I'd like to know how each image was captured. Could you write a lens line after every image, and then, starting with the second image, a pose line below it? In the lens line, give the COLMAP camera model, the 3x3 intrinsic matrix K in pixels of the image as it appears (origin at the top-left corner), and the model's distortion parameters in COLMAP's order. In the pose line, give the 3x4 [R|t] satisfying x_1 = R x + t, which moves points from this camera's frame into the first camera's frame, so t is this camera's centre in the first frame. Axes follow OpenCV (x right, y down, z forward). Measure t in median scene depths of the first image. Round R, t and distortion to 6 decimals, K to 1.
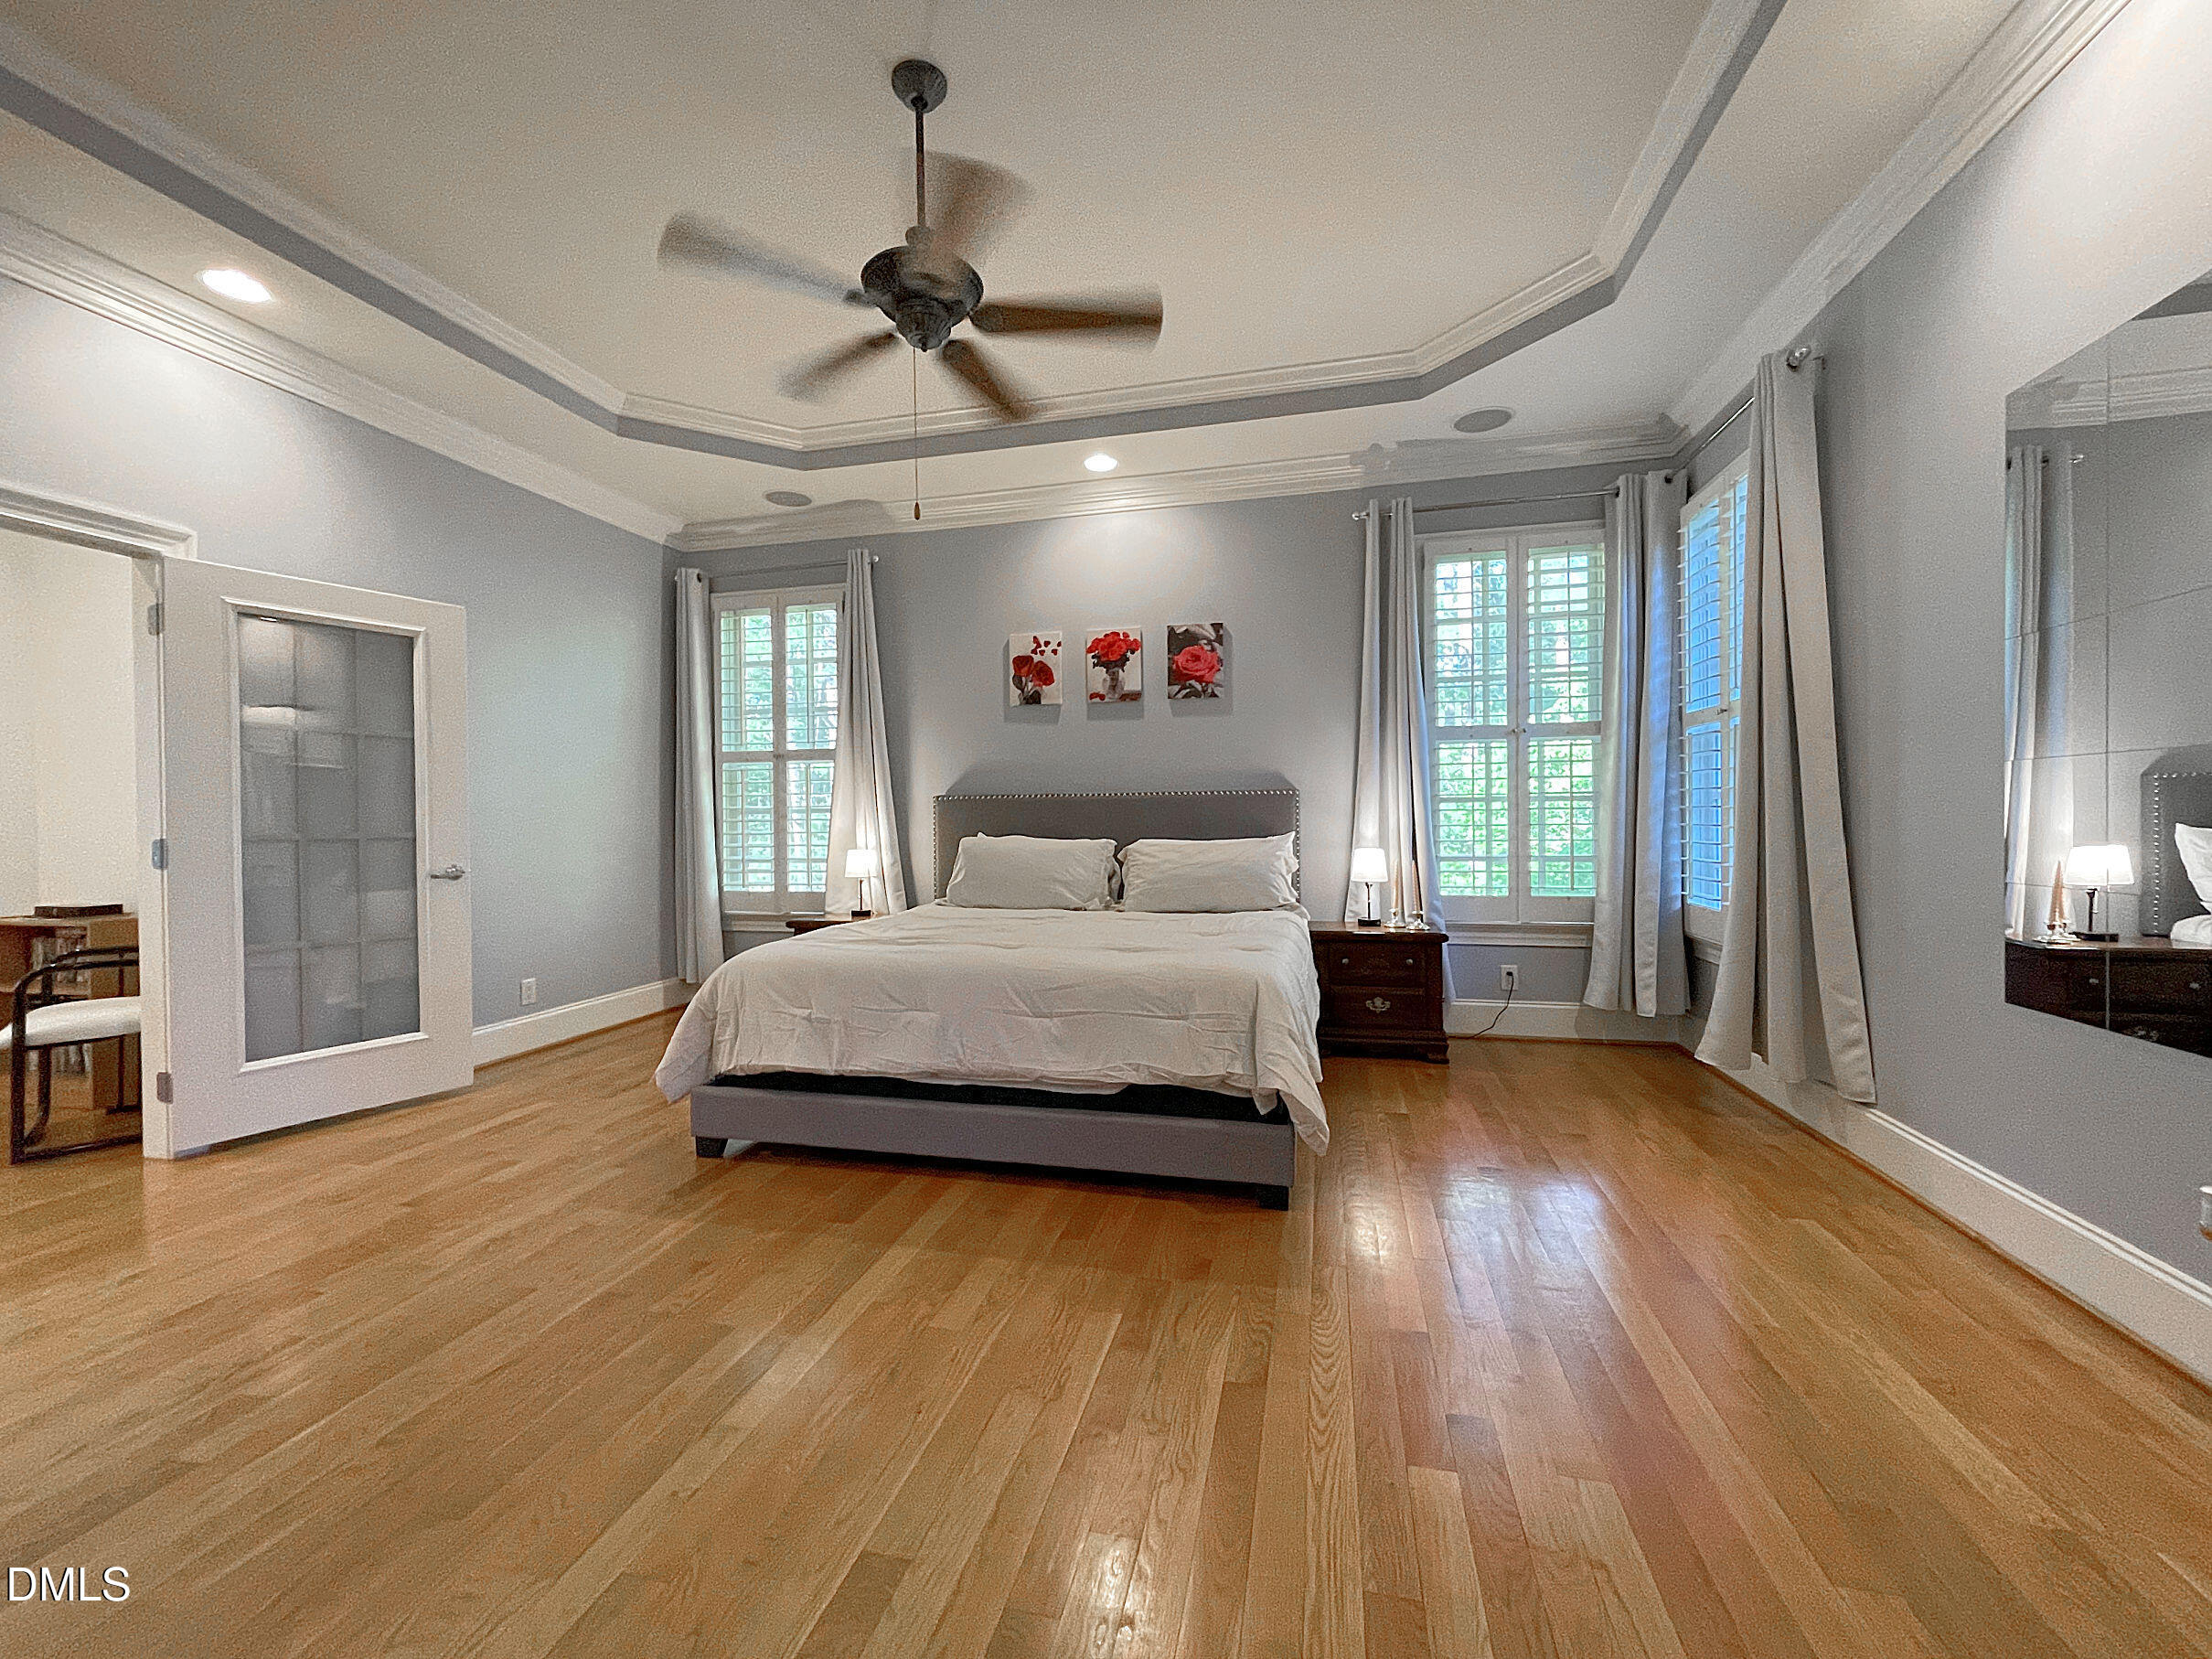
lens RADIAL K [[900.3, 0, 1106.0], [0, 900.3, 826.9], [0, 0, 1]] dist [-0.001149, 0.000385]
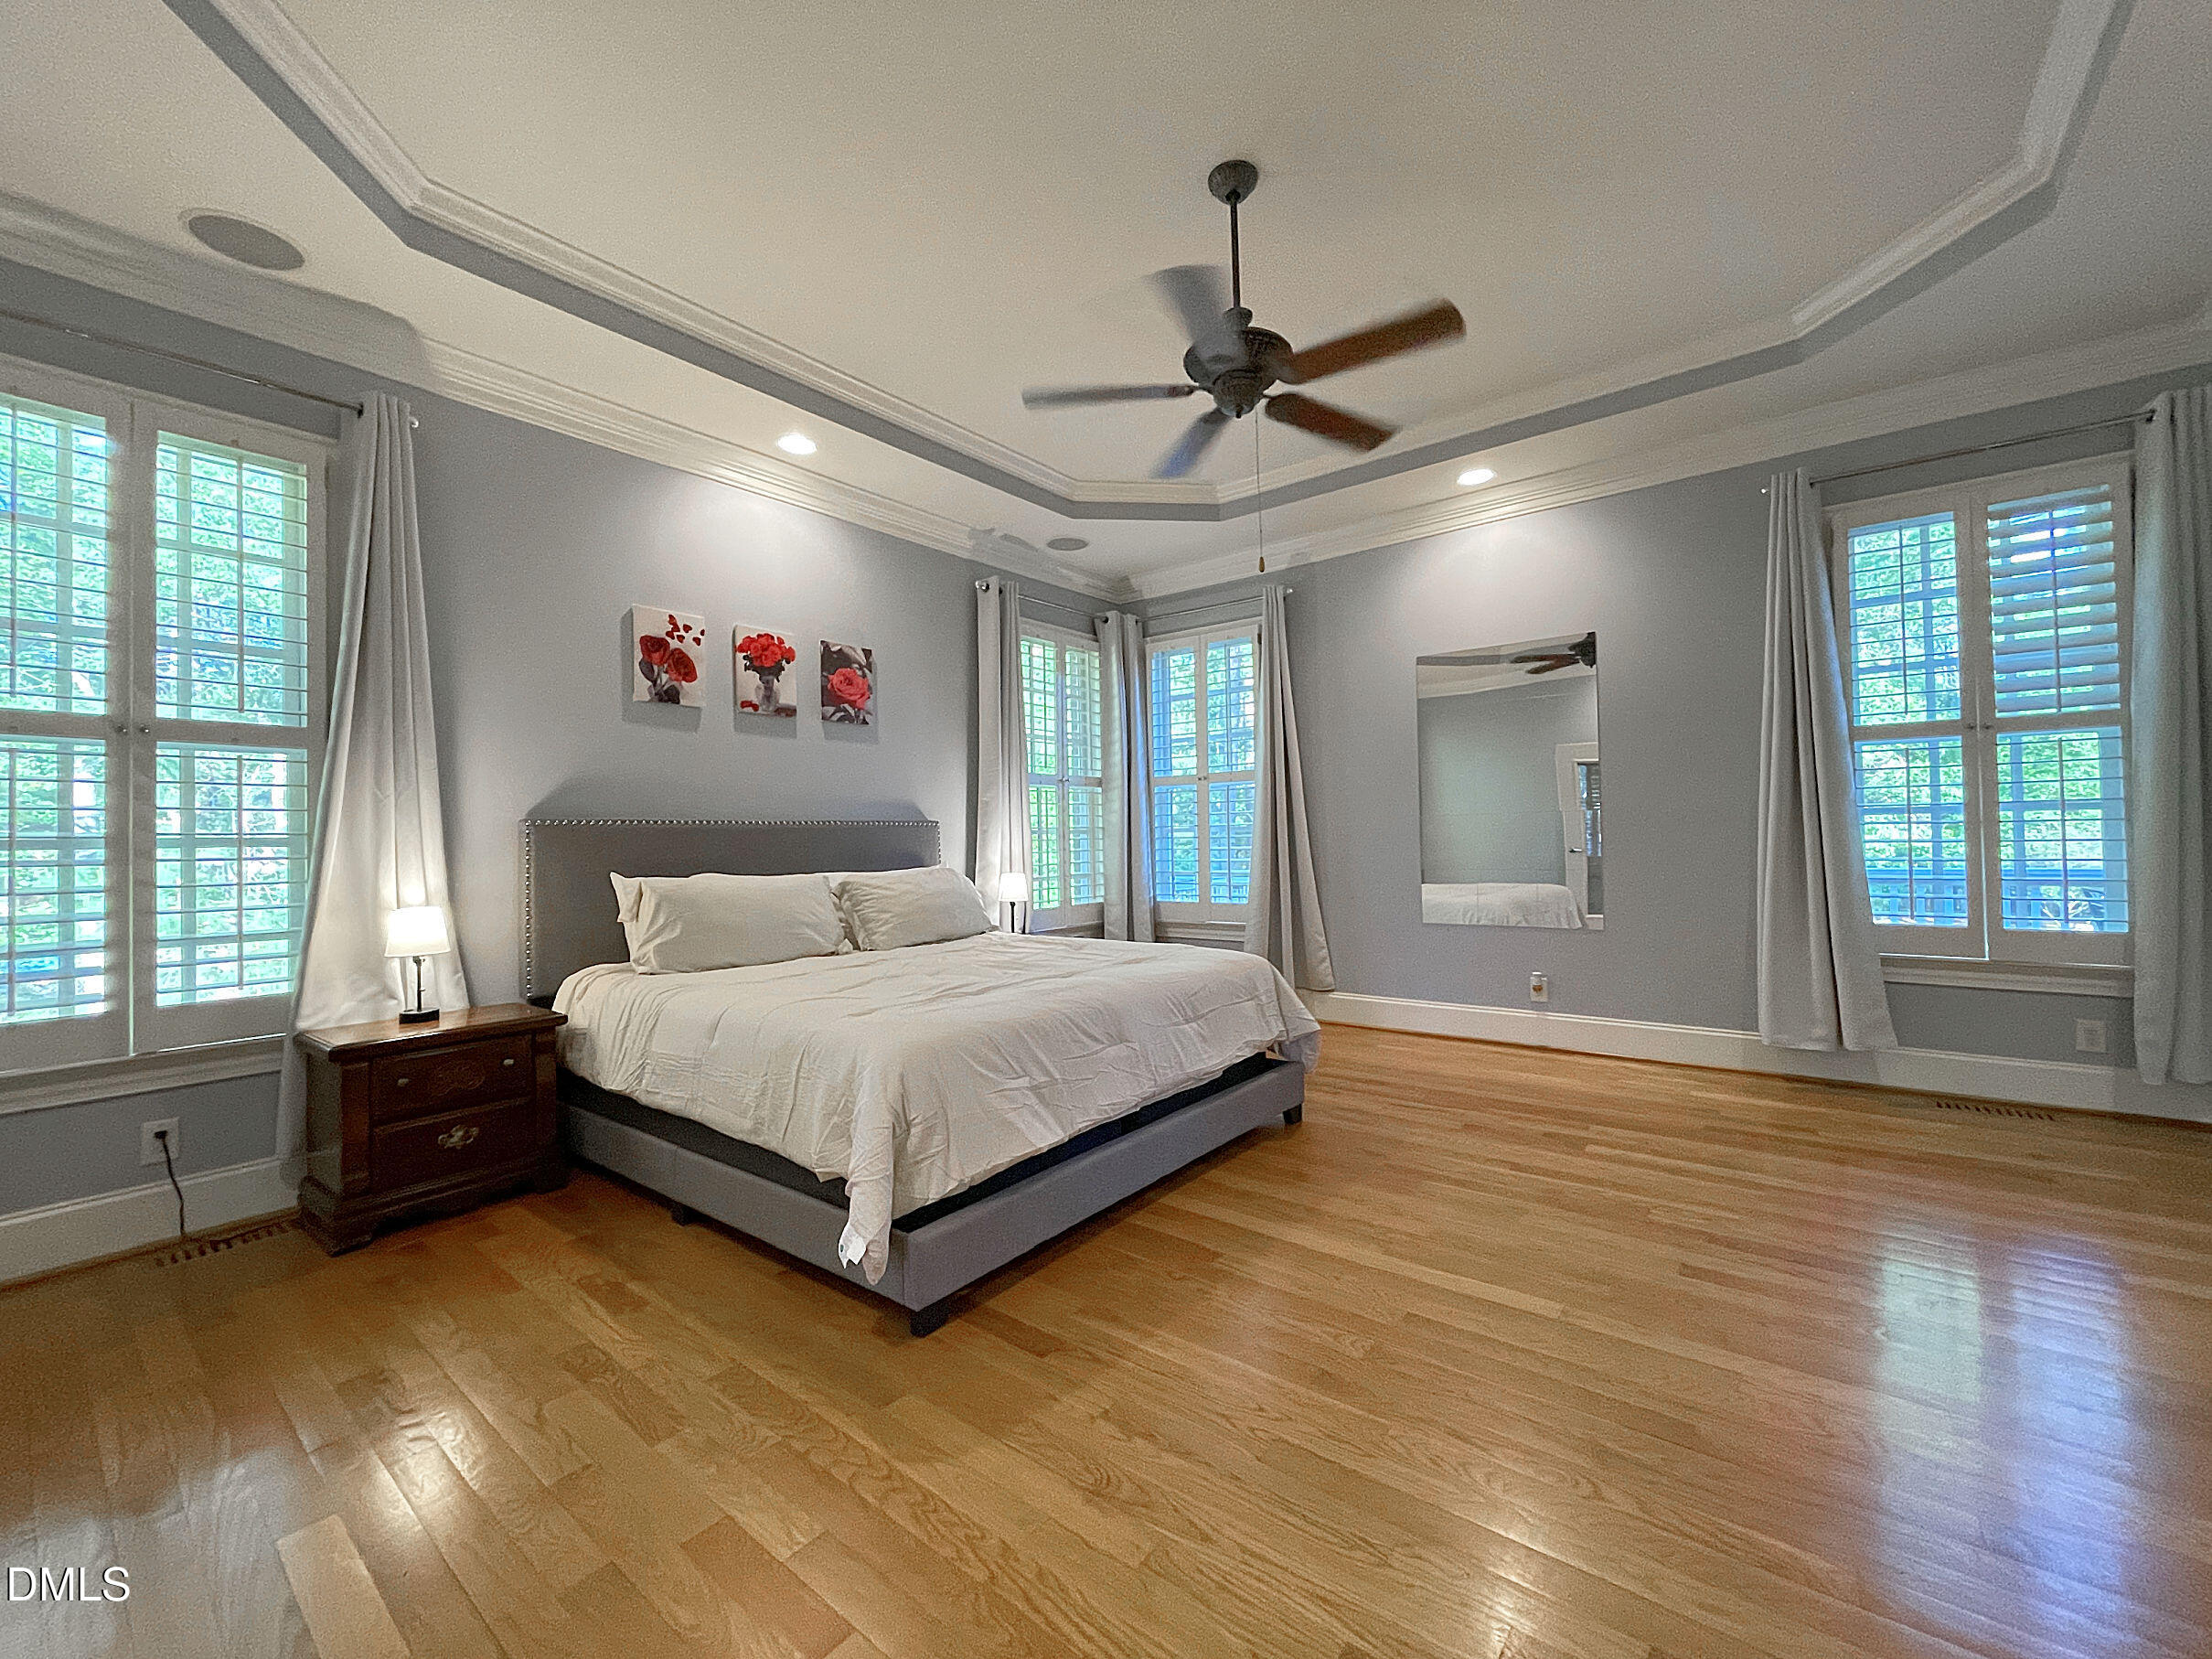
lens RADIAL K [[900.3, 0, 1106.0], [0, 900.3, 826.9], [0, 0, 1]] dist [-0.001149, 0.000385]
pose [[0.412929, 0.015810, 0.910626, -0.642463], [0.024989, 0.999276, -0.028681, 0.000502], [-0.910420, 0.034599, 0.412235, 0.360672]]
